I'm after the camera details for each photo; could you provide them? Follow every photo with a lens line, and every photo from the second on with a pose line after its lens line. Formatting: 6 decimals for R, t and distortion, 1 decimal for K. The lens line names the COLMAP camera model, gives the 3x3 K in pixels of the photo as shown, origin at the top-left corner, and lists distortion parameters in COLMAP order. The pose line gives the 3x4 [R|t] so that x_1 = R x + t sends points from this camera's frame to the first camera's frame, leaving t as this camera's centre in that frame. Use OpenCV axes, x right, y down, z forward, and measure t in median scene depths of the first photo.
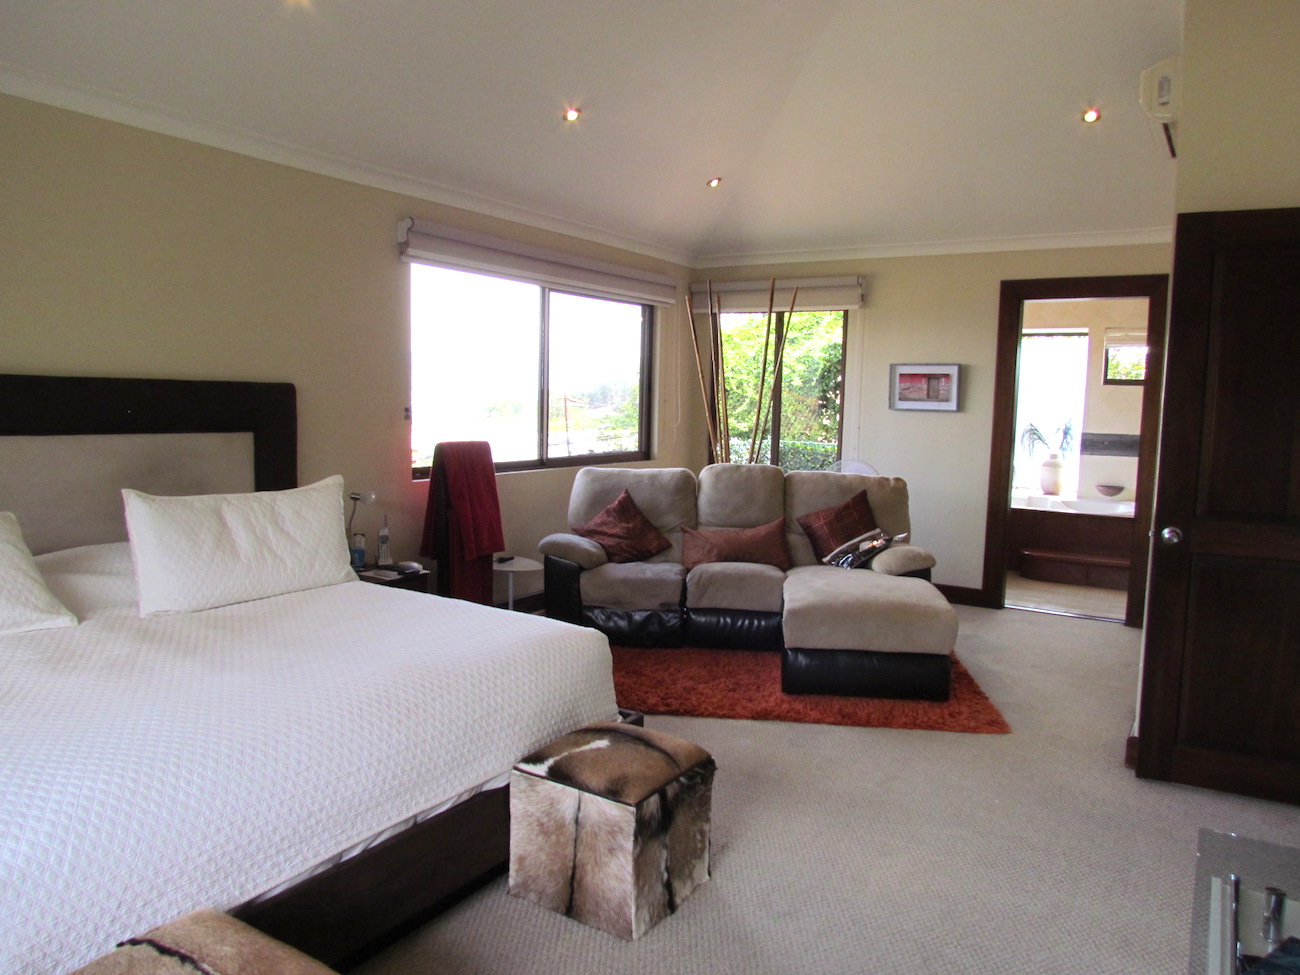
lens RADIAL K [[931.6, 0, 650.4], [0, 931.6, 485.6], [0, 0, 1]] dist [-0.000544, -0.000147]
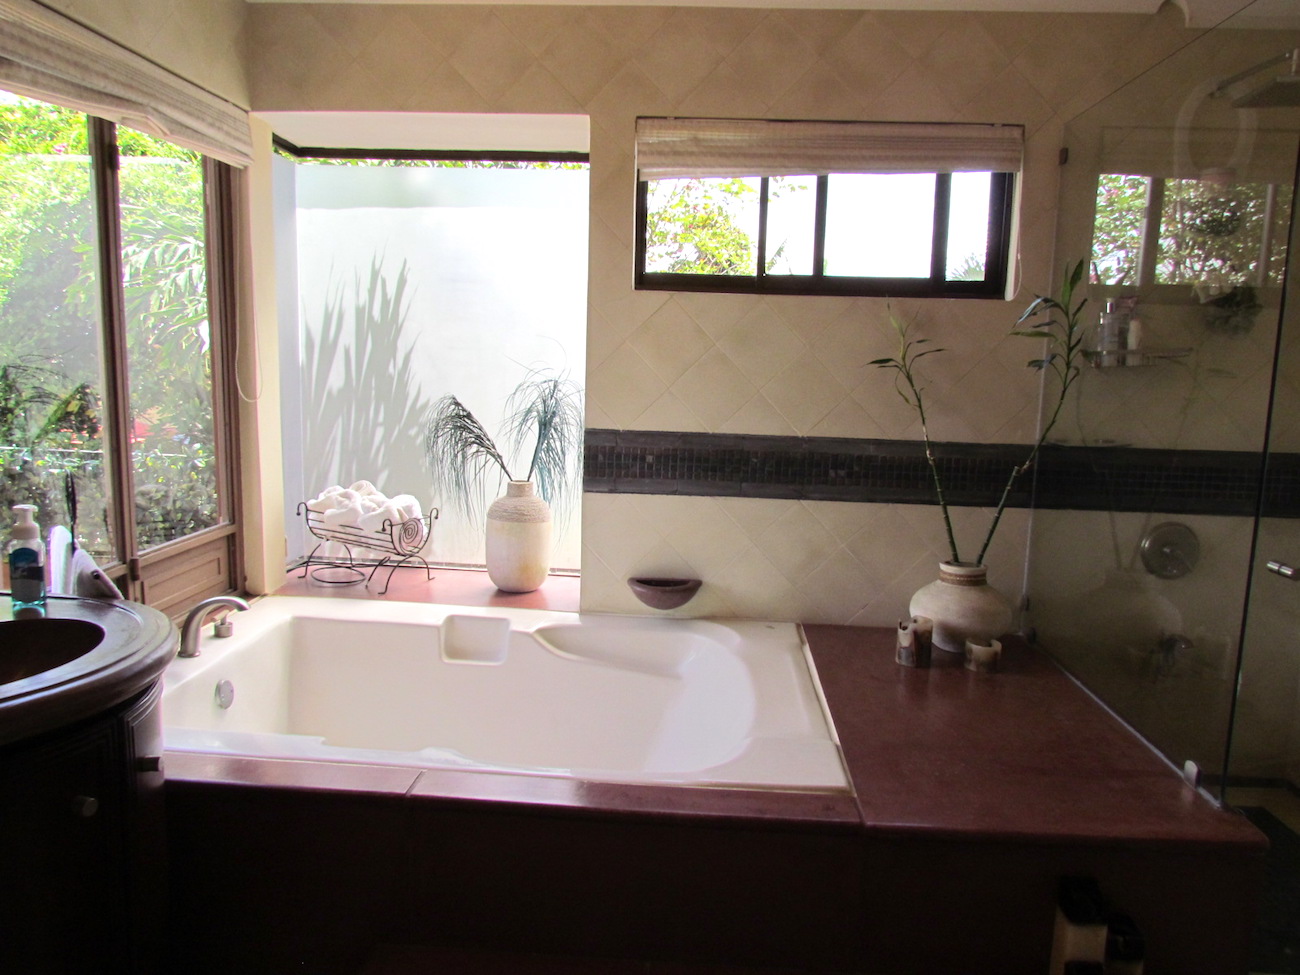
lens RADIAL K [[931.6, 0, 648.6], [0, 931.6, 486.8], [0, 0, 1]] dist [-0.000544, -0.000147]
pose [[0.880627, -0.059659, 0.470038, 0.321387], [0.034156, 0.997454, 0.062607, -0.056016], [-0.472577, -0.039079, 0.880423, 0.685717]]
